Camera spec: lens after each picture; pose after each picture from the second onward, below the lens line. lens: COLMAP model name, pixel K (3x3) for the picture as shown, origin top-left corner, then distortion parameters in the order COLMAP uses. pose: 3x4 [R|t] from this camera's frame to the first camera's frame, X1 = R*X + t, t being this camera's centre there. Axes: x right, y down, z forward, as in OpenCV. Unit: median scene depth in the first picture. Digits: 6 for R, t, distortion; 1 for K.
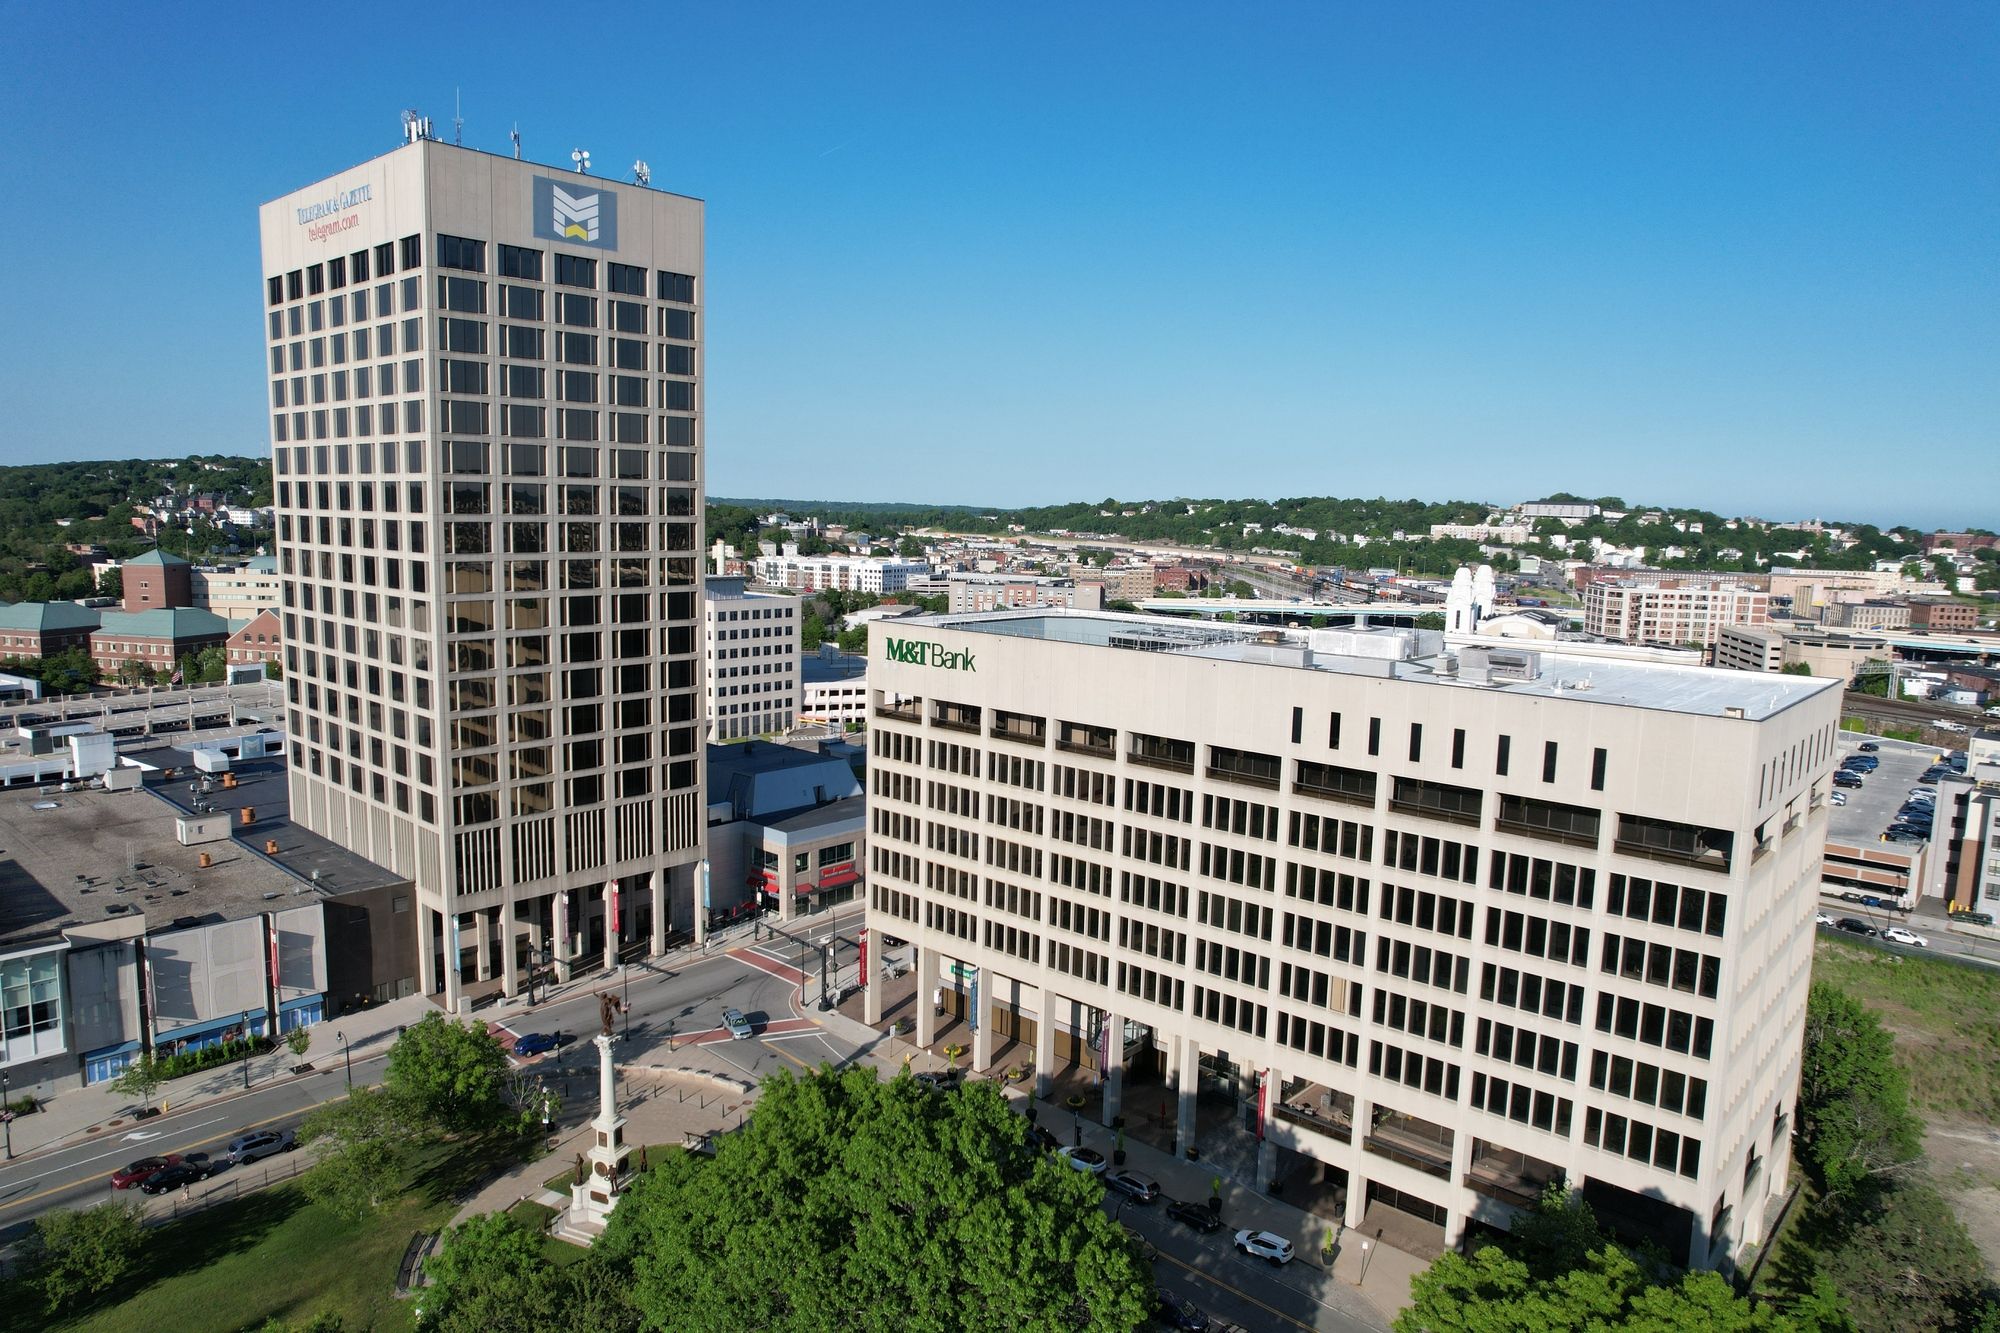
lens RADIAL K [[1274.5, 0, 1001.8], [0, 1274.5, 677.4], [0, 0, 1]] dist [-0.076014, 0.072181]
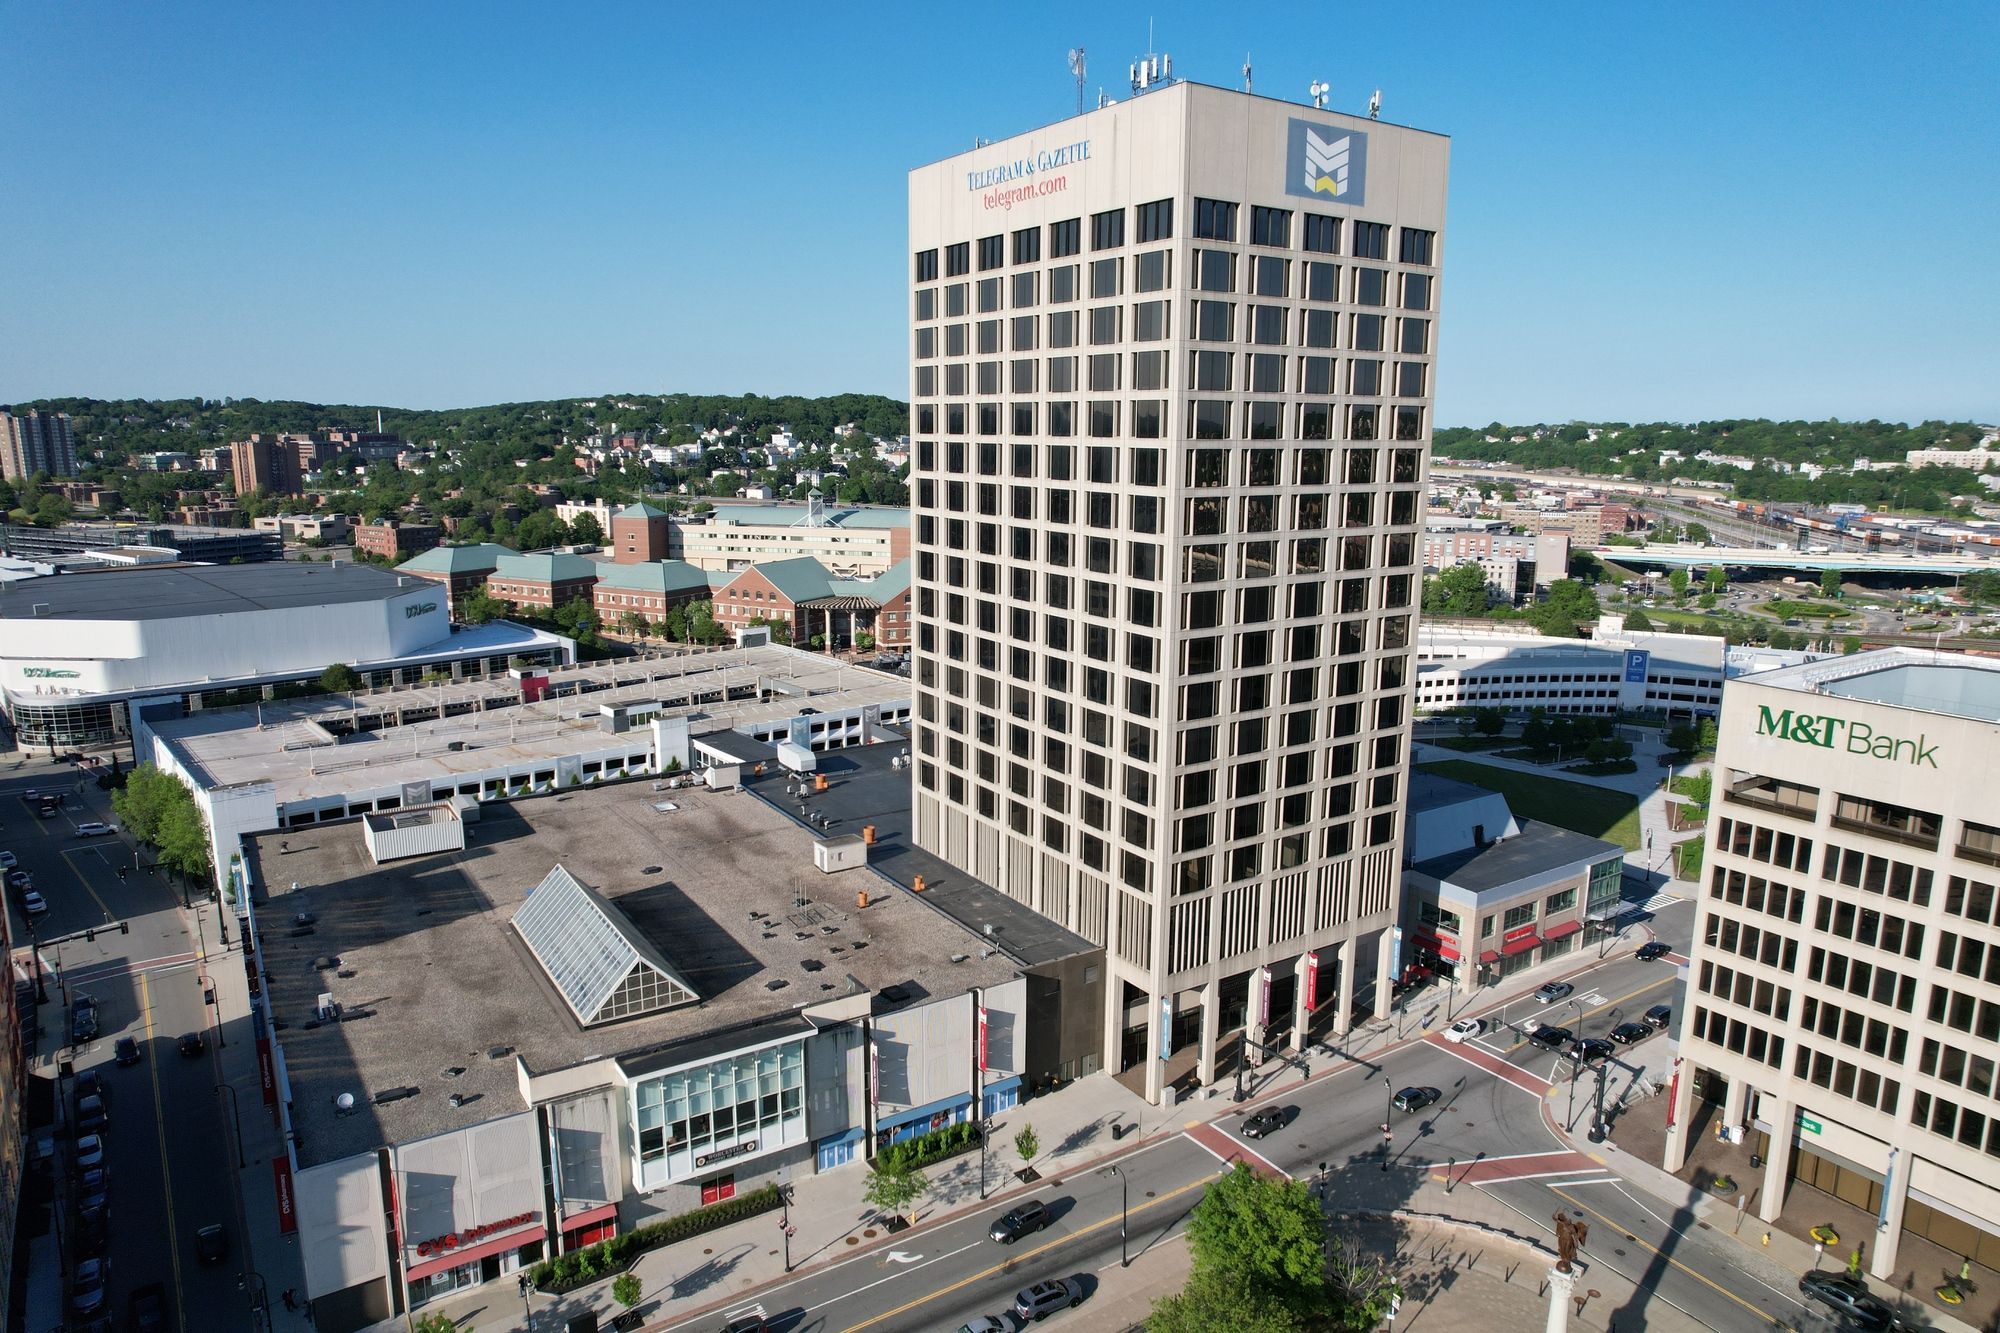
lens RADIAL K [[1274.5, 0, 1001.8], [0, 1274.5, 677.4], [0, 0, 1]] dist [-0.076014, 0.072181]
pose [[0.966524, 0.034005, -0.254314, -0.316721], [-0.018687, 0.997876, 0.062409, -0.080292], [0.255896, -0.055568, 0.965106, 0.136152]]
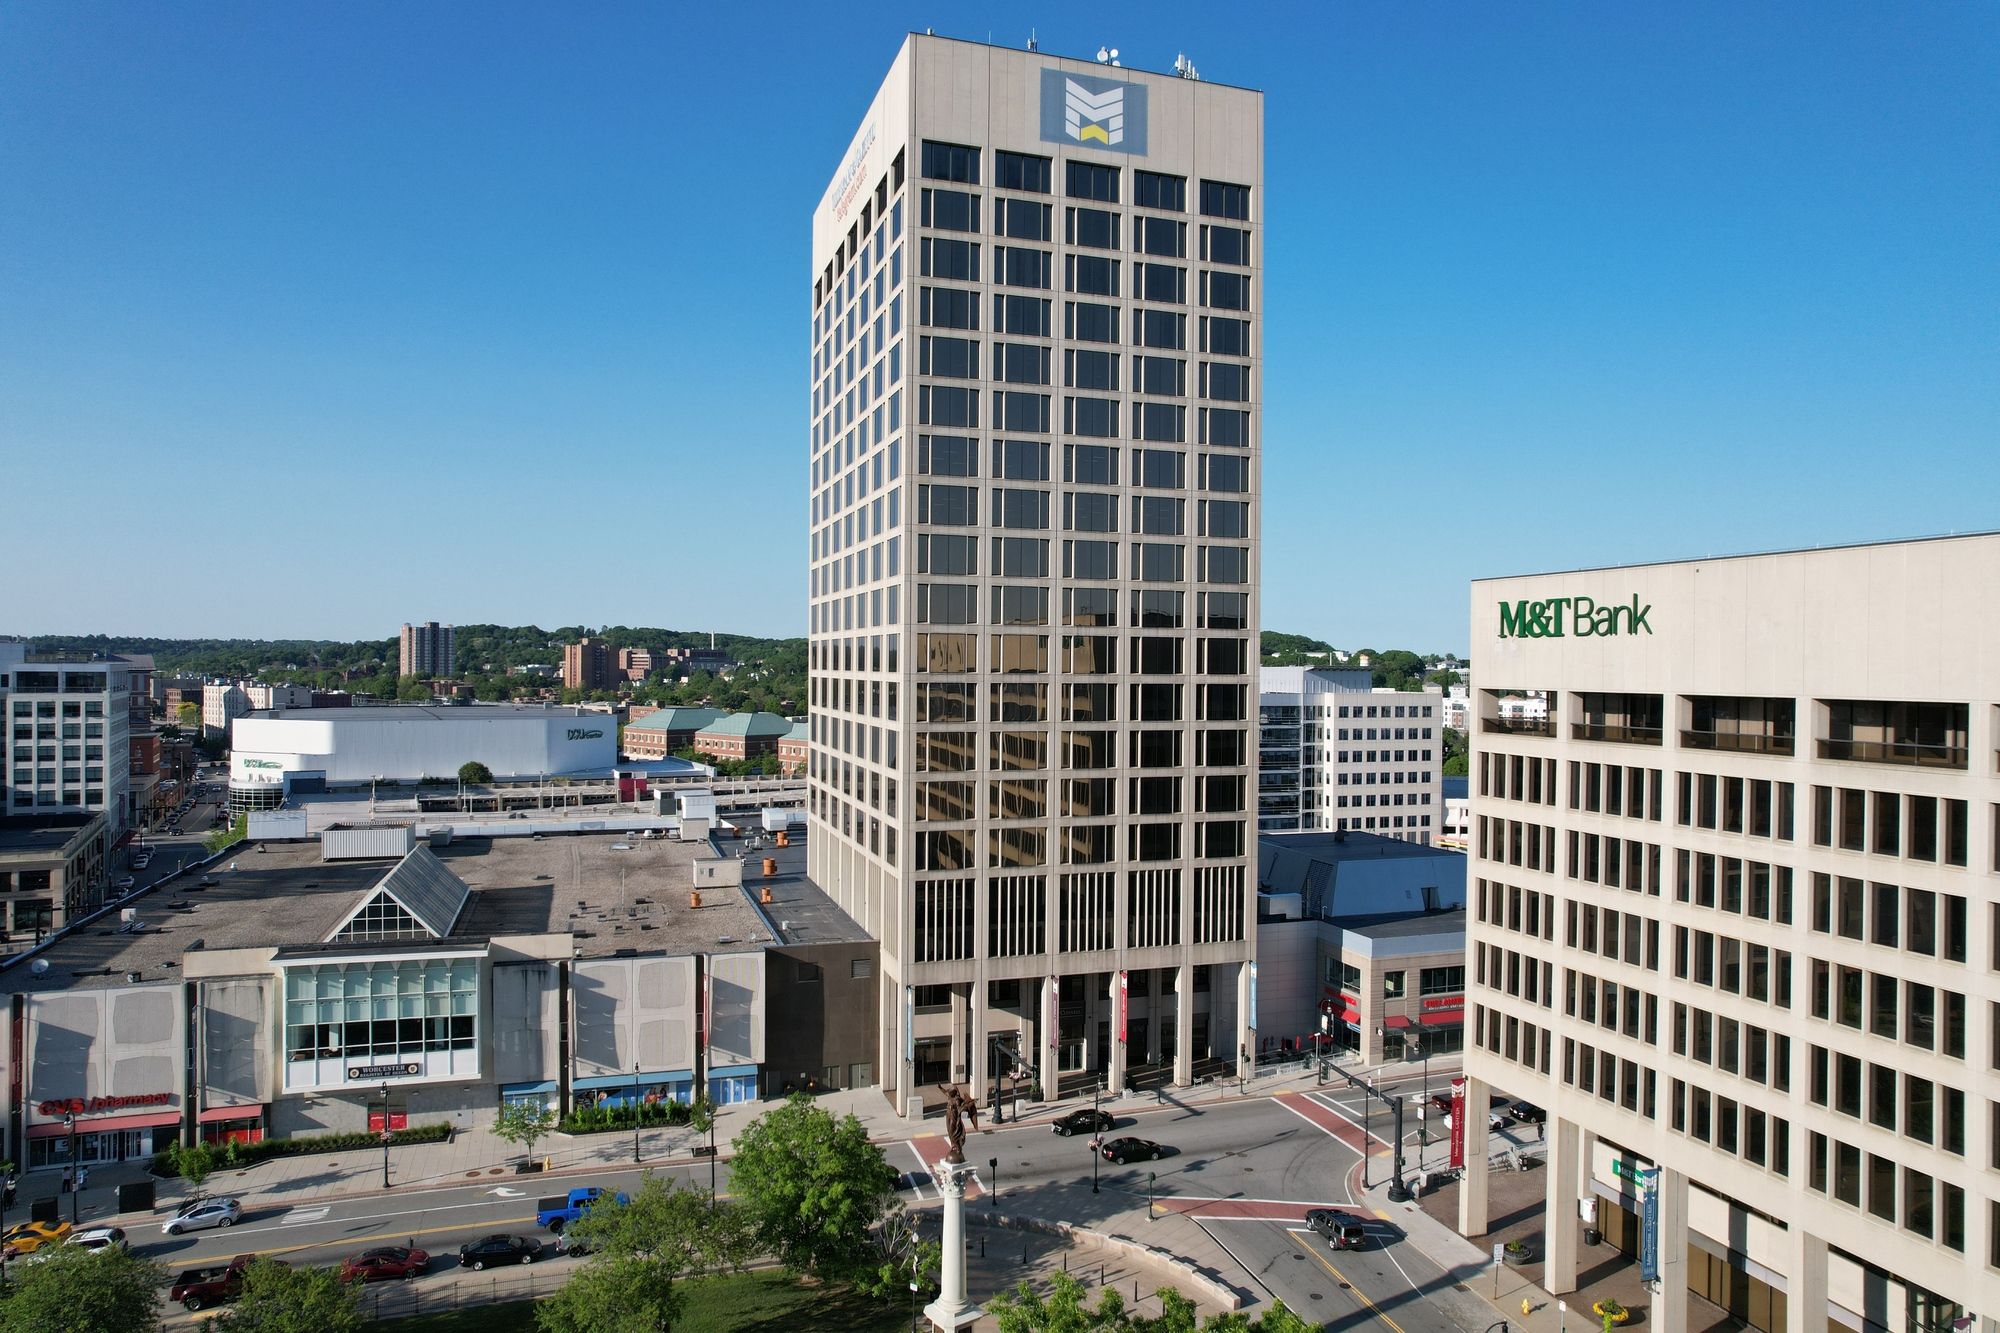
lens RADIAL K [[1274.5, 0, 1001.8], [0, 1274.5, 677.4], [0, 0, 1]] dist [-0.076014, 0.072181]
pose [[0.867920, -0.010912, -0.496584, 0.005108], [-0.054911, 0.991523, -0.117760, 0.085499], [0.493659, 0.129474, 0.859964, 0.318048]]
